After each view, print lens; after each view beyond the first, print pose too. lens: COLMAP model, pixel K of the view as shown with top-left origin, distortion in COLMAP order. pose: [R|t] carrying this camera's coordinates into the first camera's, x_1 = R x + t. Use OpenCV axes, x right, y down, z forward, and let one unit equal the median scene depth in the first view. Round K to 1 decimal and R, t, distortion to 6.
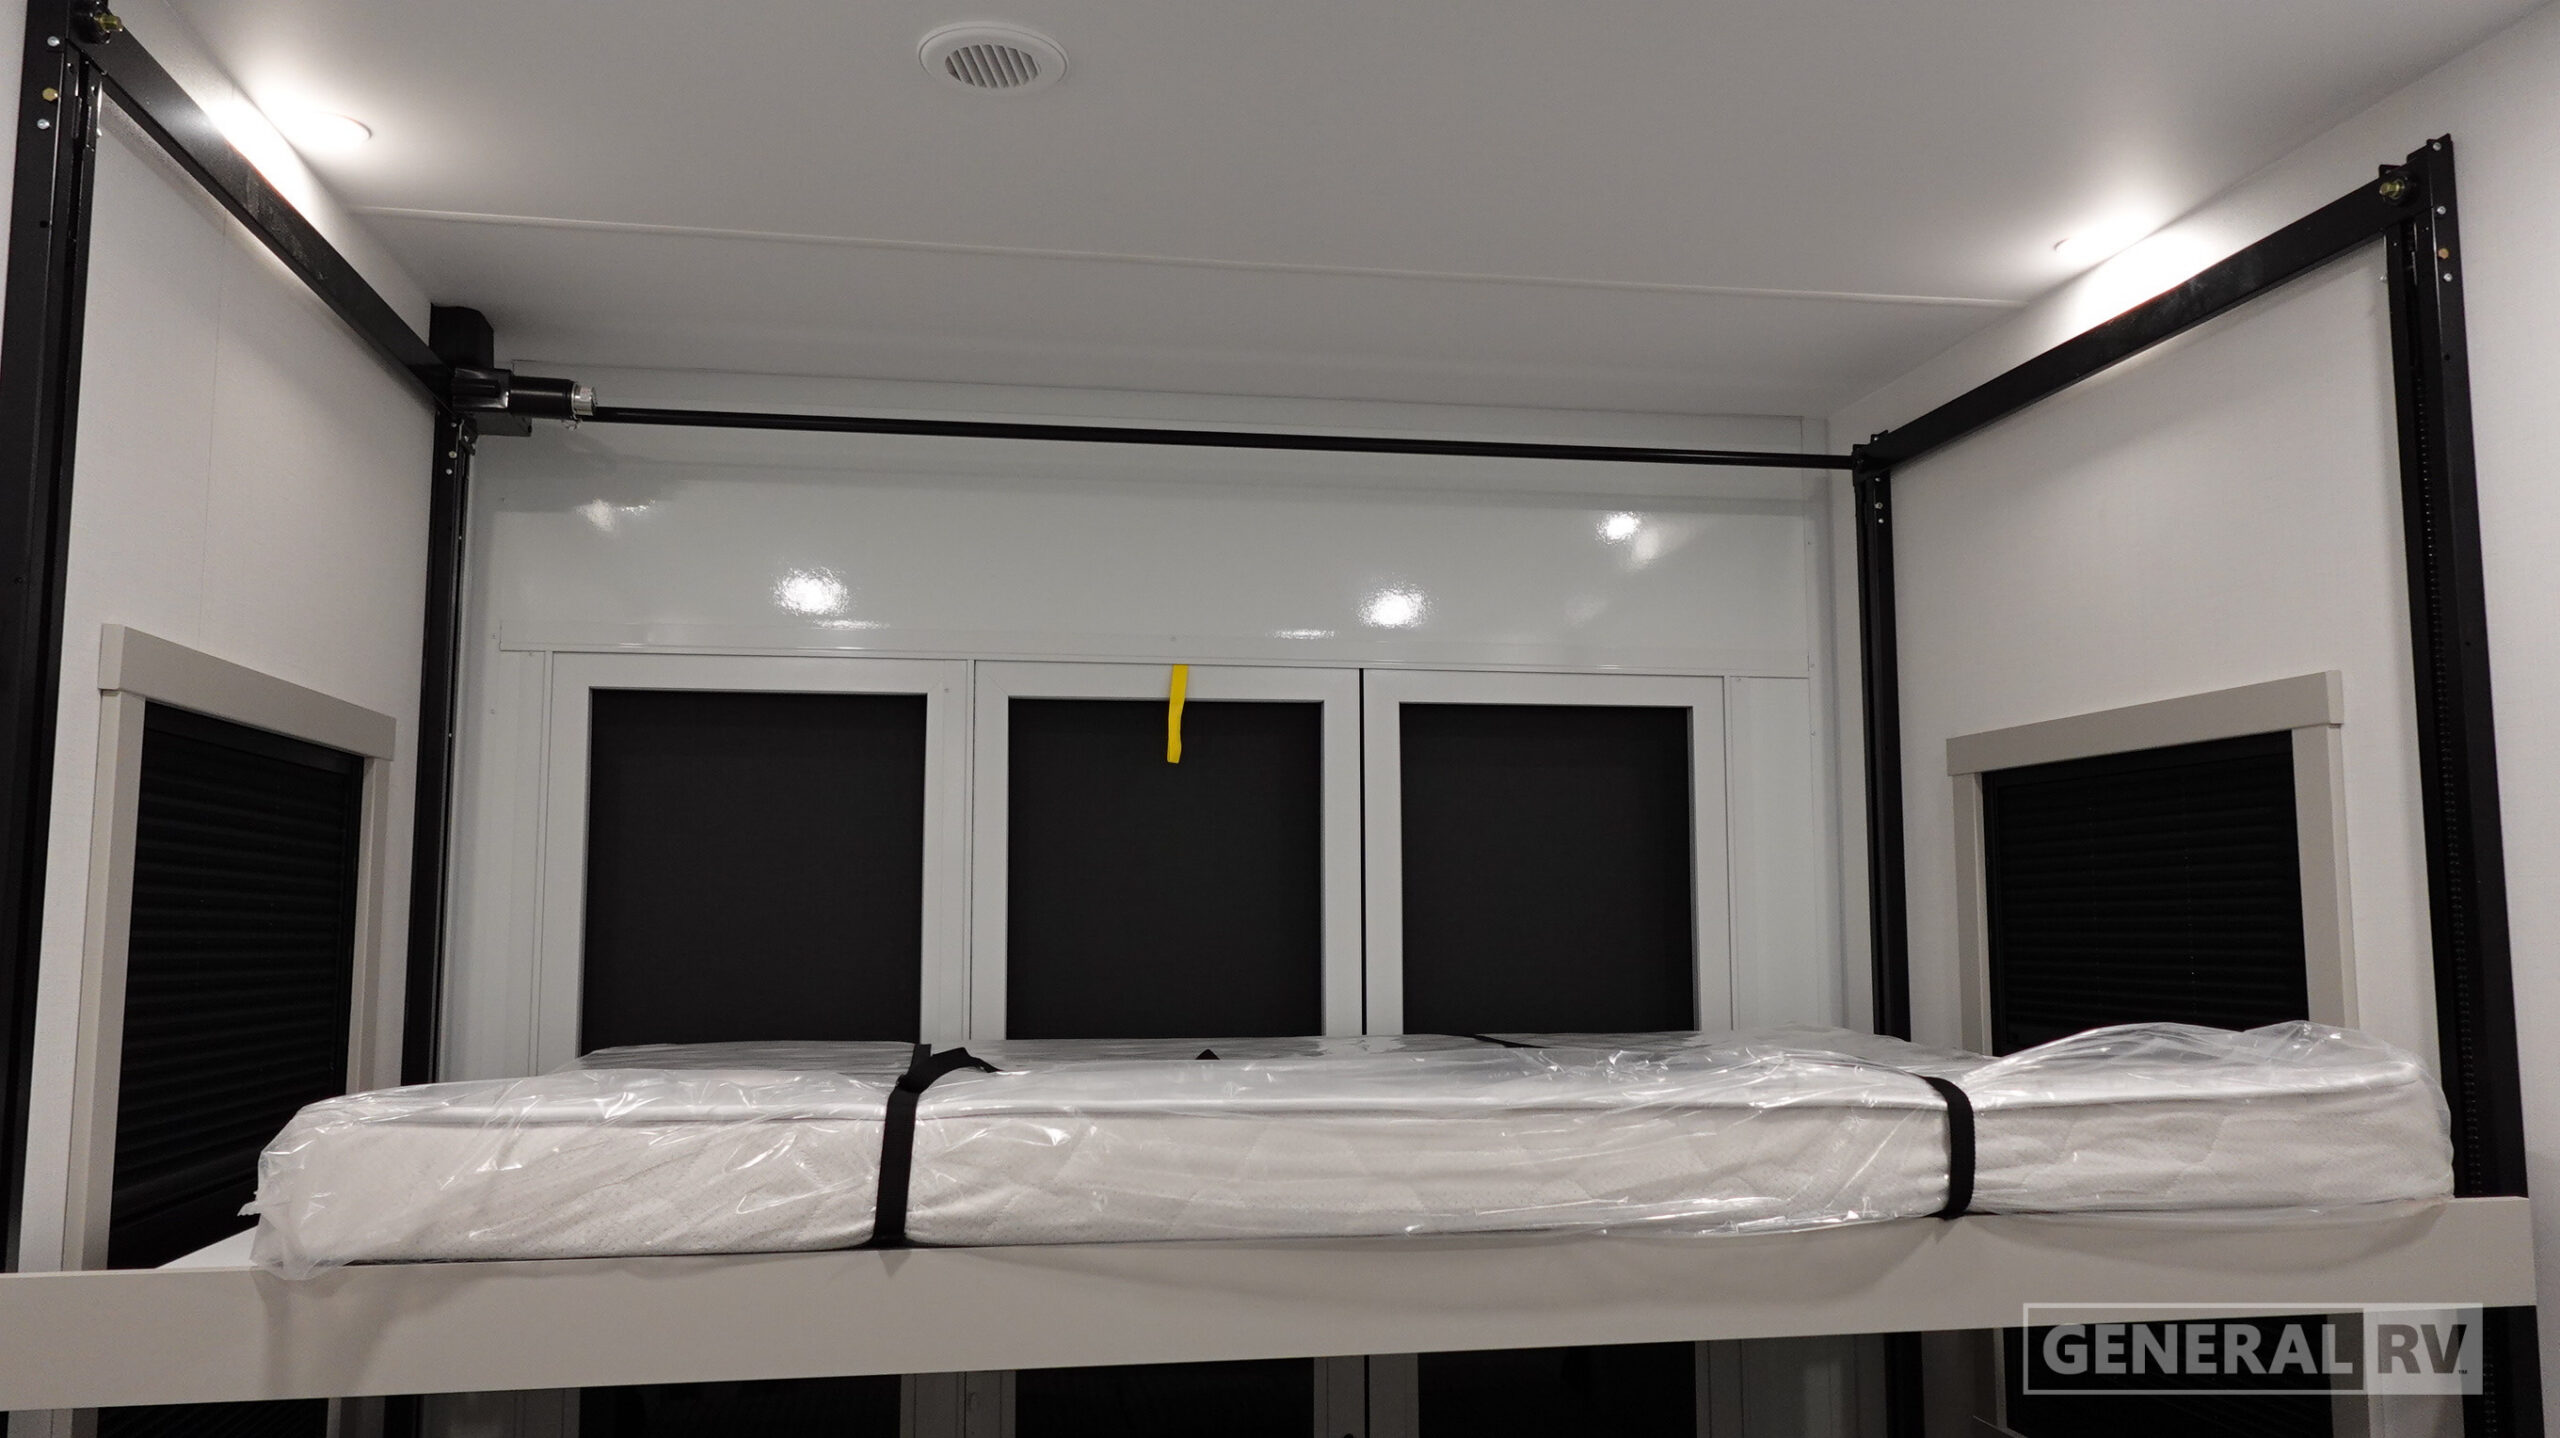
lens RADIAL K [[1839.2, 0, 1287.4], [0, 1839.2, 716.1], [0, 0, 1]] dist [-0.003210, 0.002094]
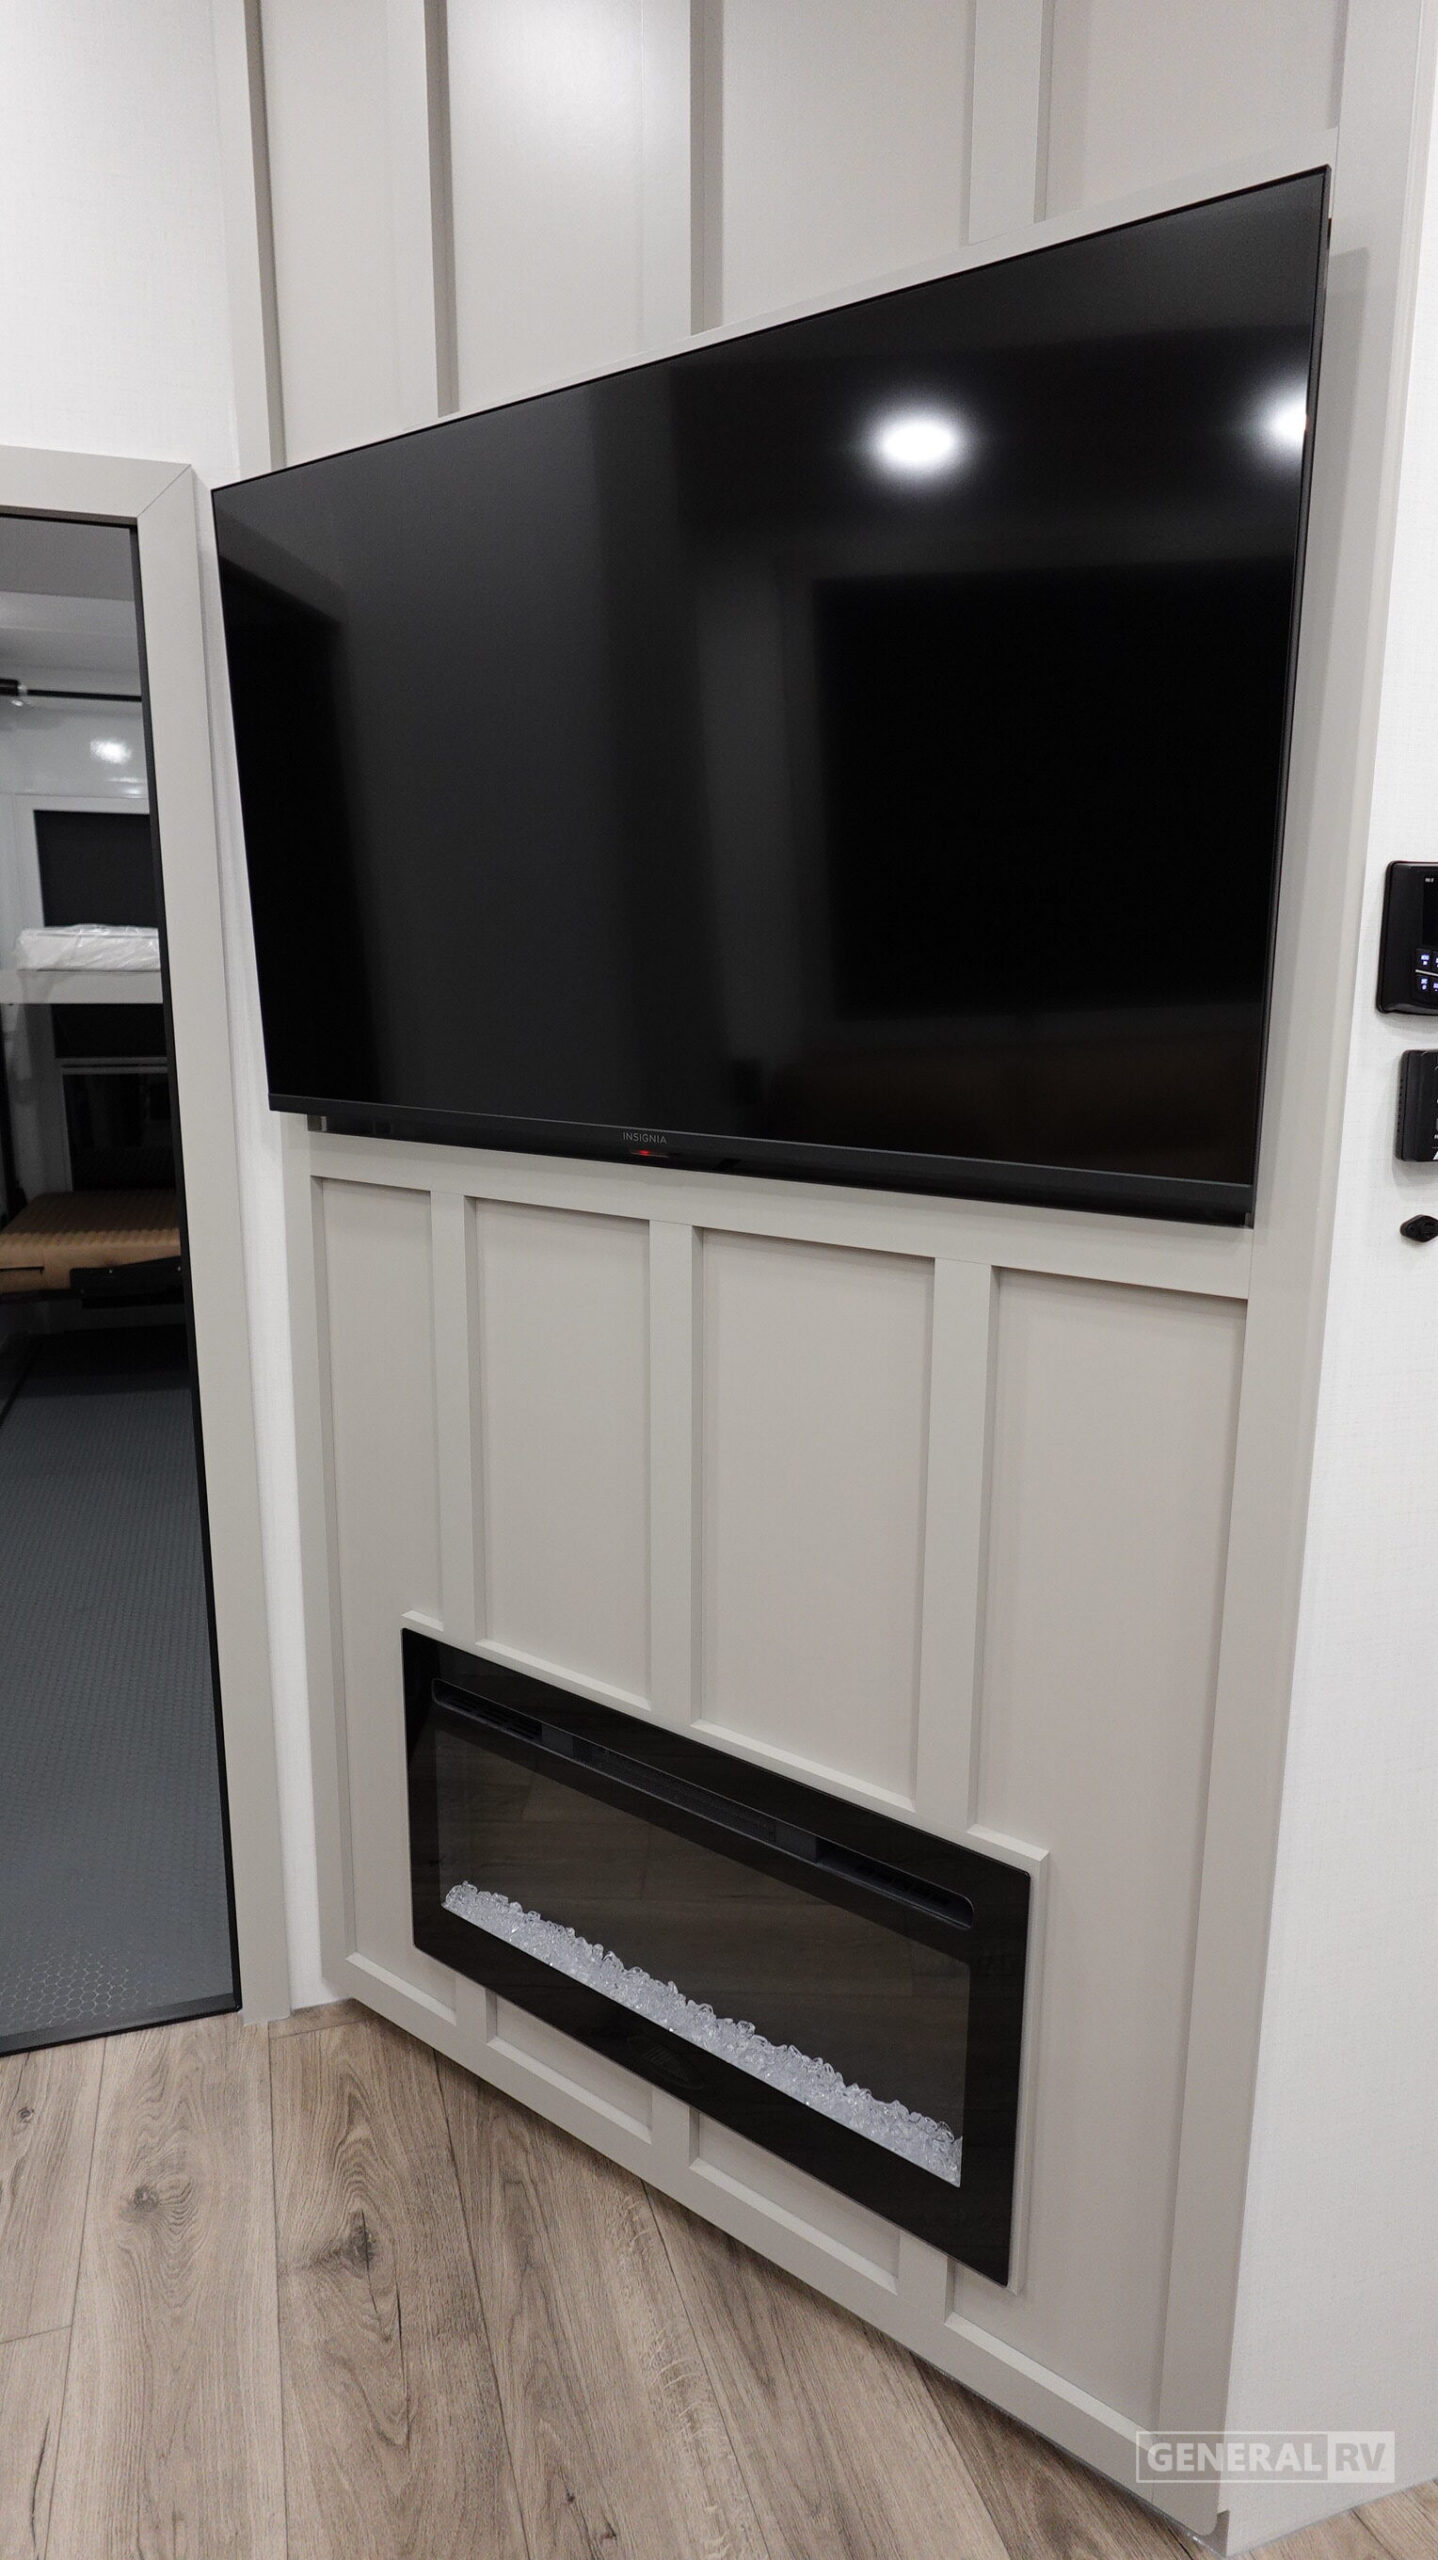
lens RADIAL K [[1506.6, 0, 724.4], [0, 1506.6, 1290.6], [0, 0, 1]] dist [-0.002229, 0.000611]
pose [[0.990518, -0.024064, 0.135259, 0.432084], [-0.017747, 0.953878, 0.299669, -0.039342], [-0.136232, -0.299228, 0.944406, -2.148566]]
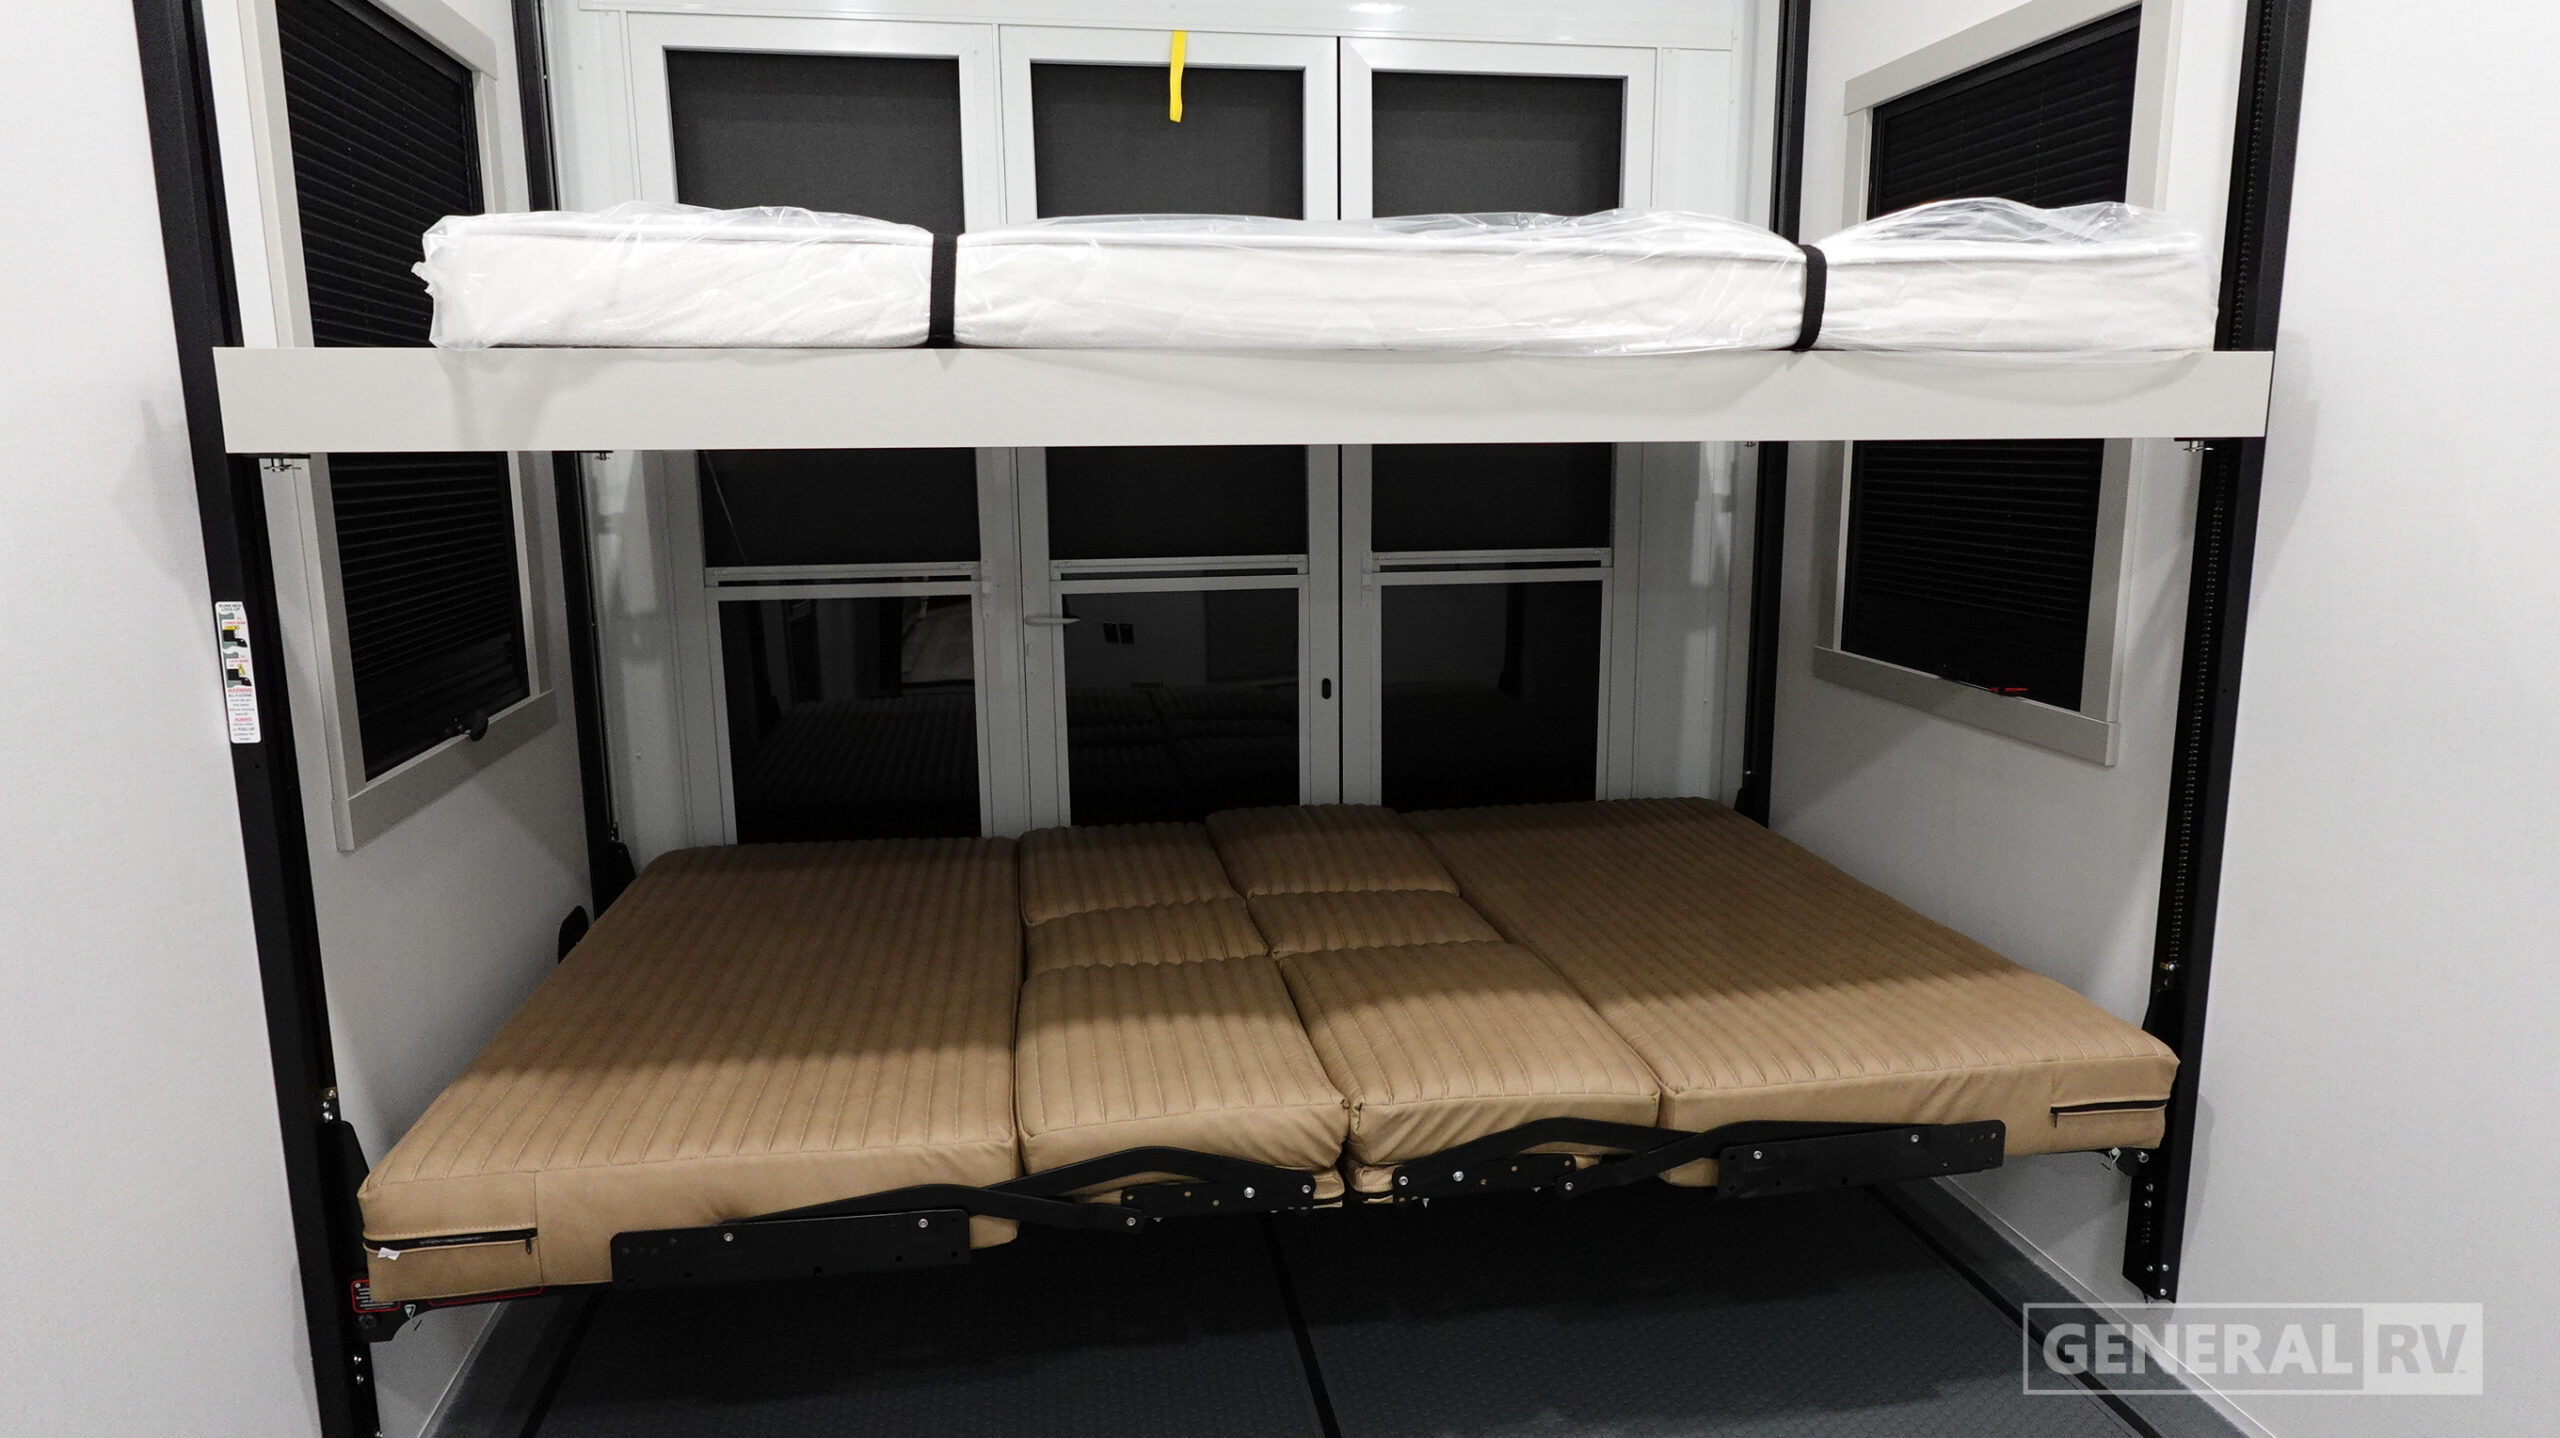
lens RADIAL K [[1537.1, 0, 1287.2], [0, 1537.1, 719.4], [0, 0, 1]] dist [-0.002156, -0.000683]
pose [[0.999980, -0.005746, -0.002461, 0.016008], [0.006208, 0.959206, 0.282638, 0.214408], [0.000737, -0.282648, 0.959223, -0.061996]]
